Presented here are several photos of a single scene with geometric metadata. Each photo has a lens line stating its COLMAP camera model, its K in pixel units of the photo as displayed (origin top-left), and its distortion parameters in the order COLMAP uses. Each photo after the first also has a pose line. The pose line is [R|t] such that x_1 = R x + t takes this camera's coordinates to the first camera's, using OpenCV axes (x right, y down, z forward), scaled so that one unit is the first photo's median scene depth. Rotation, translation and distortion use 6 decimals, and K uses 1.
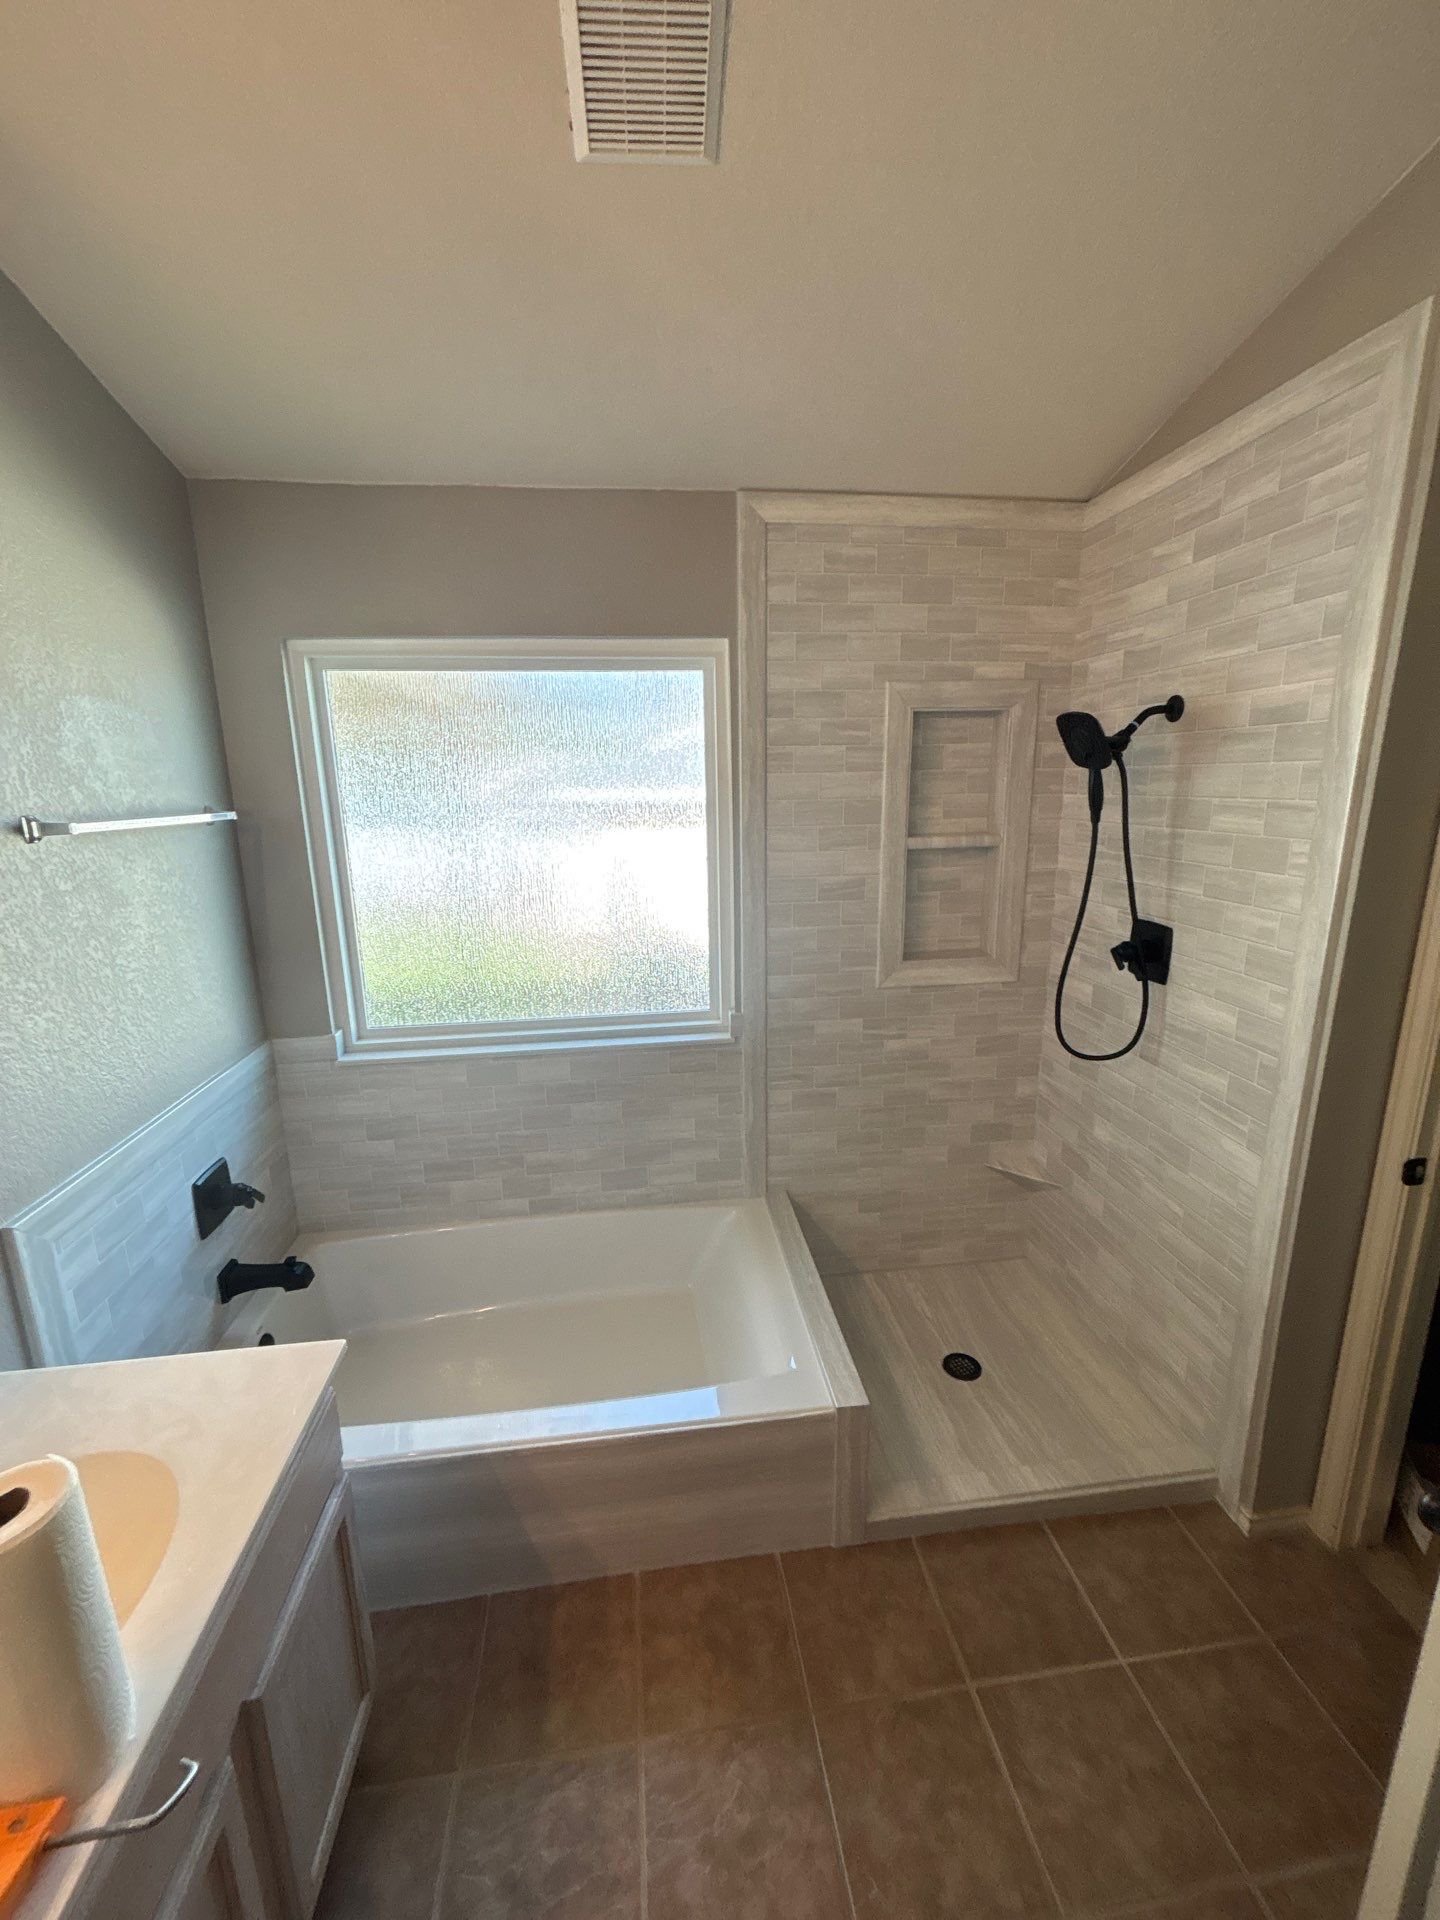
lens RADIAL K [[781.2, 0, 720.0], [0, 781.2, 960.0], [0, 0, 1]] dist [0.011525, -0.000579]
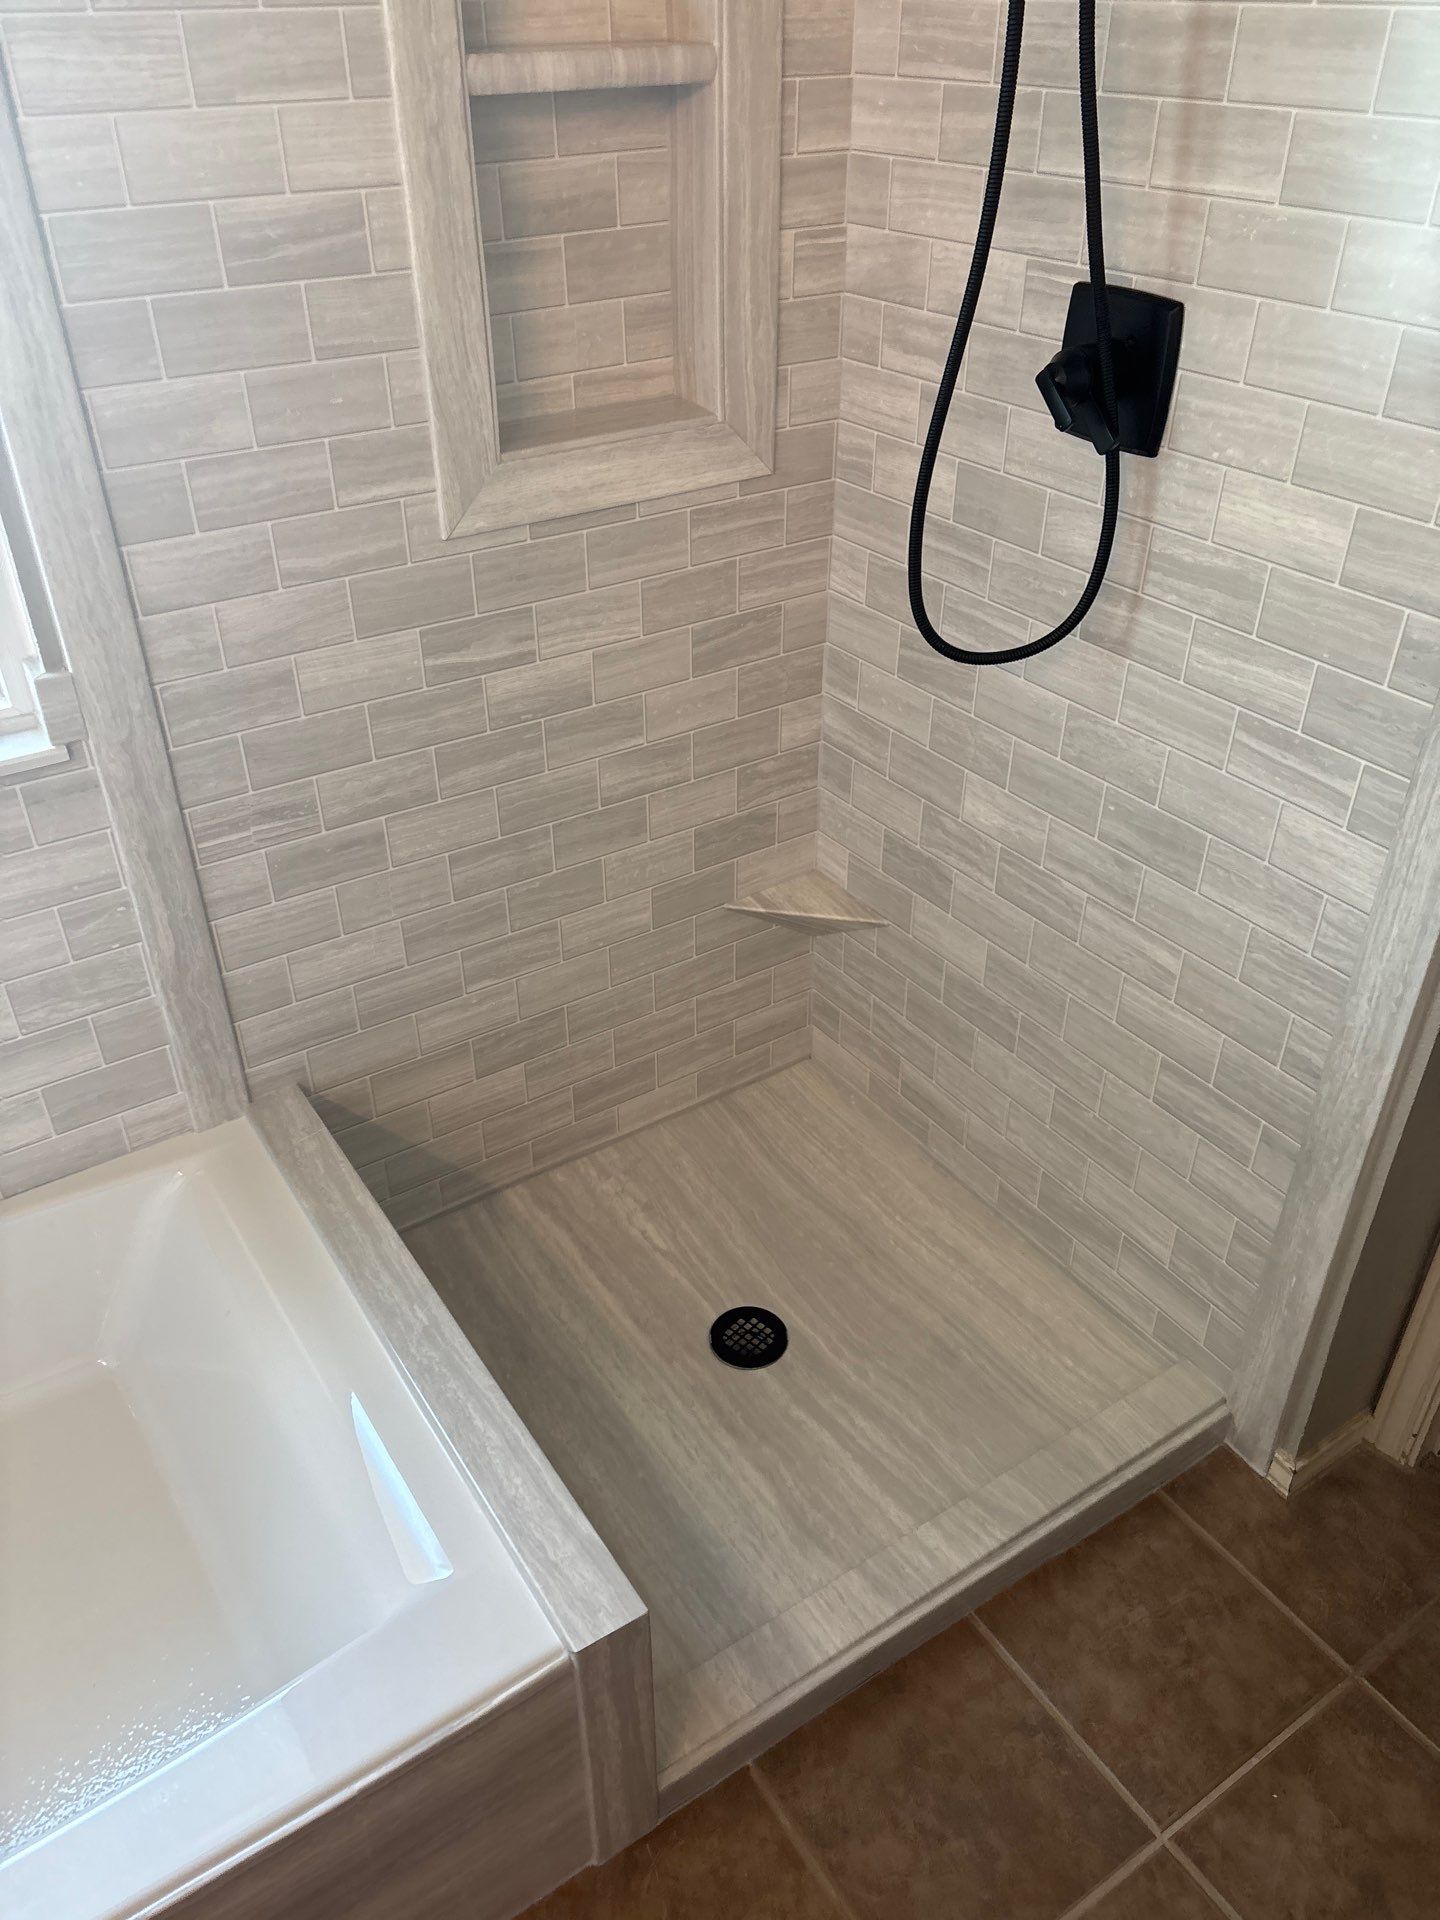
lens RADIAL K [[1451.6, 0, 706.2], [0, 1451.6, 968.8], [0, 0, 1]] dist [0.055136, -0.062423]
pose [[0.897024, -0.241925, 0.369892, 0.010678], [0.092127, 0.920857, 0.378861, -0.030564], [-0.432273, -0.305770, 0.848319, 0.344327]]
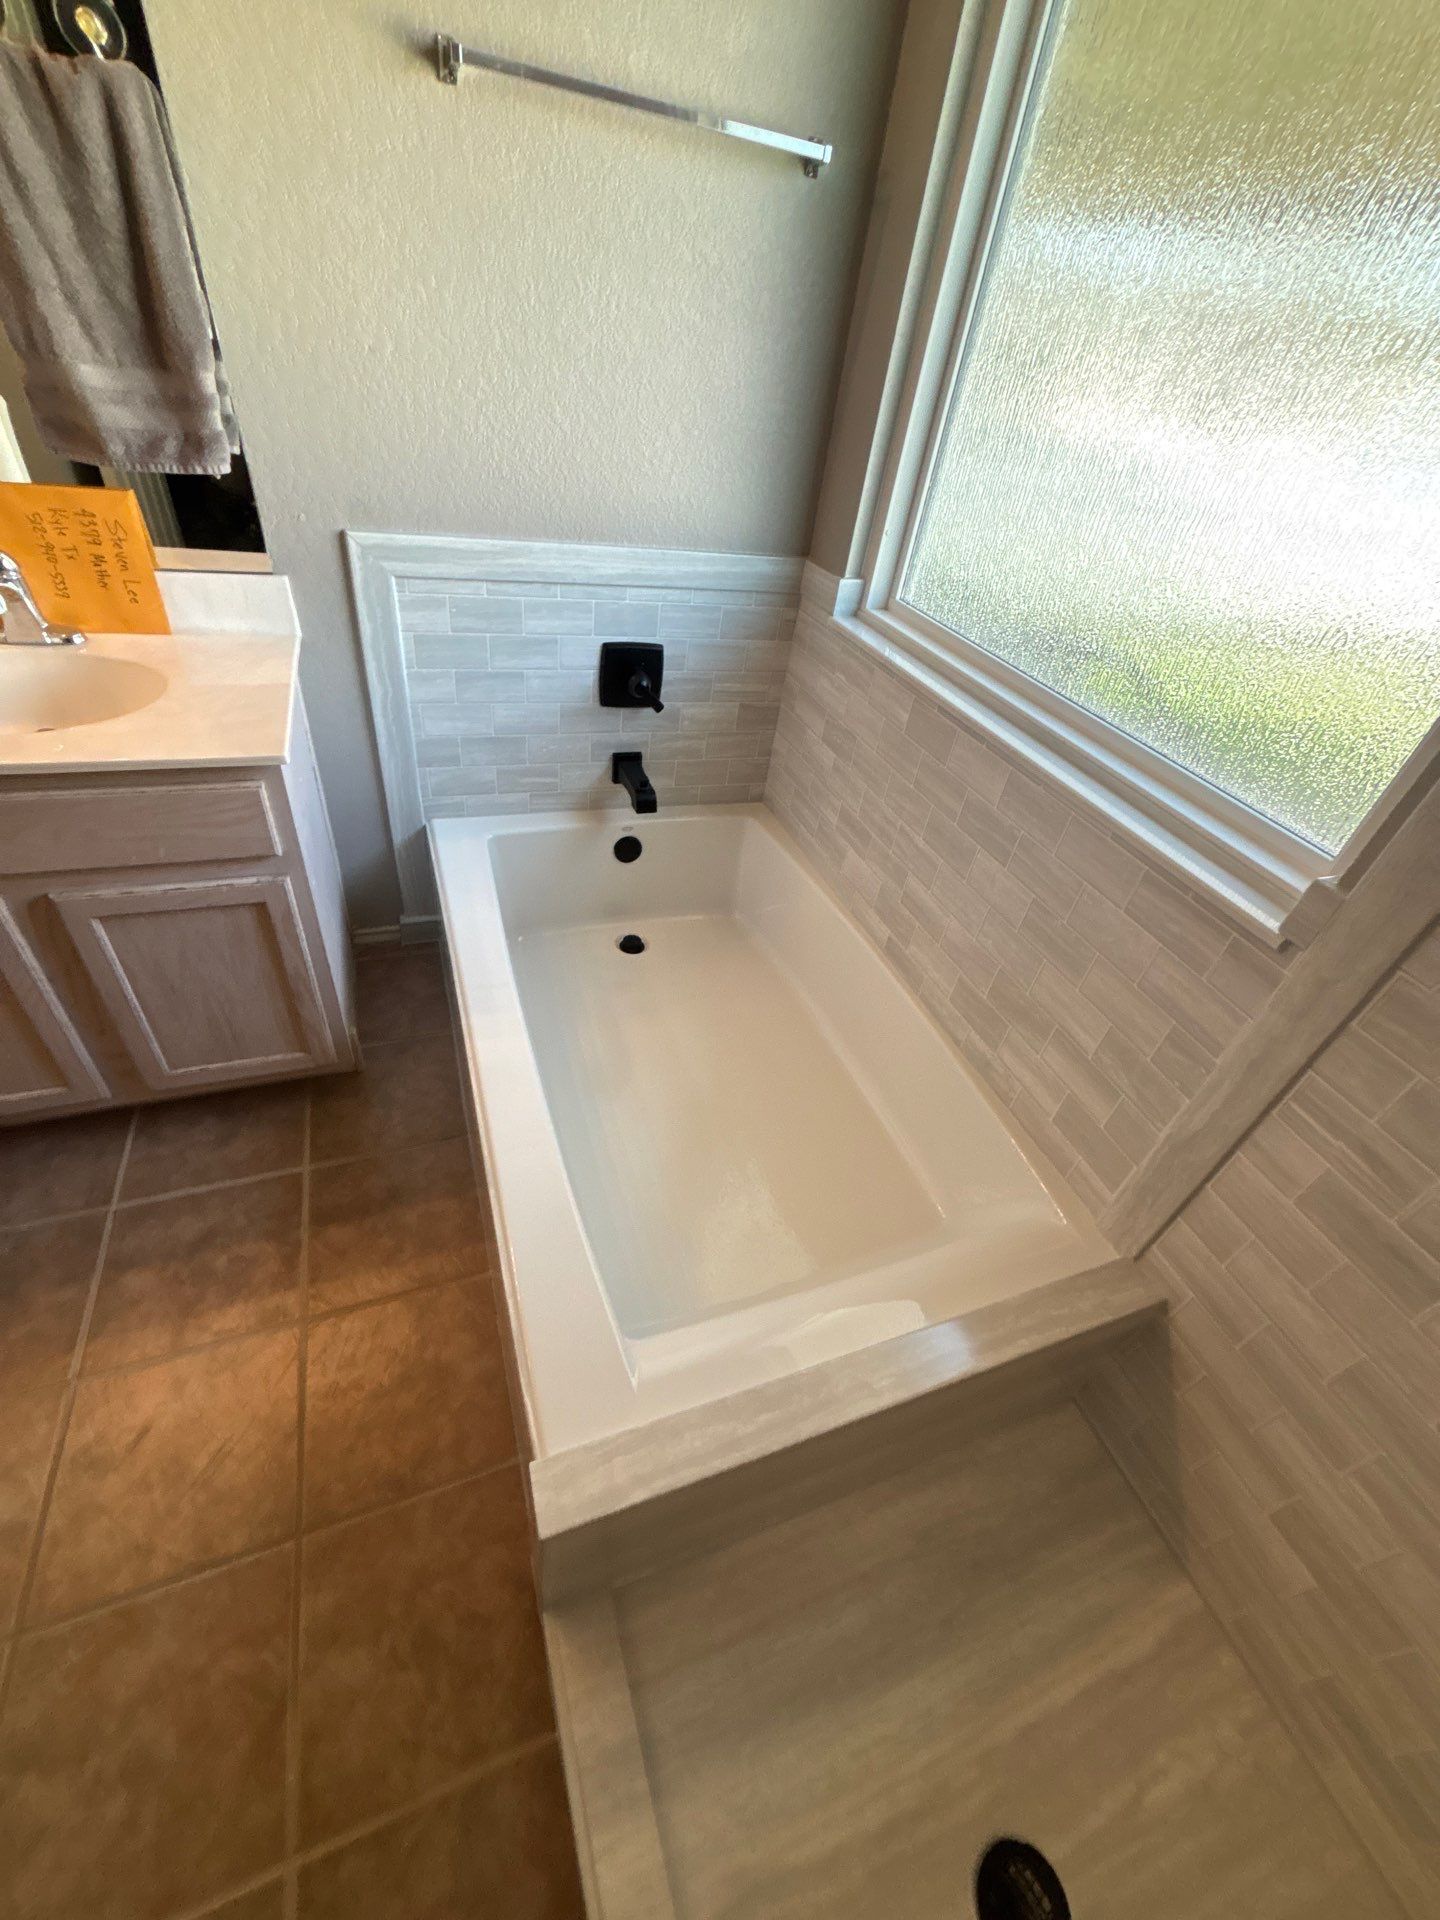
lens RADIAL K [[767.0, 0, 725.6], [0, 767.0, 958.1], [0, 0, 1]] dist [-0.001103, -0.000289]
pose [[0.227699, 0.650284, -0.724764, 0.255667], [-0.350392, 0.749175, 0.562104, -0.006468], [0.908503, 0.125961, 0.398441, 0.686637]]
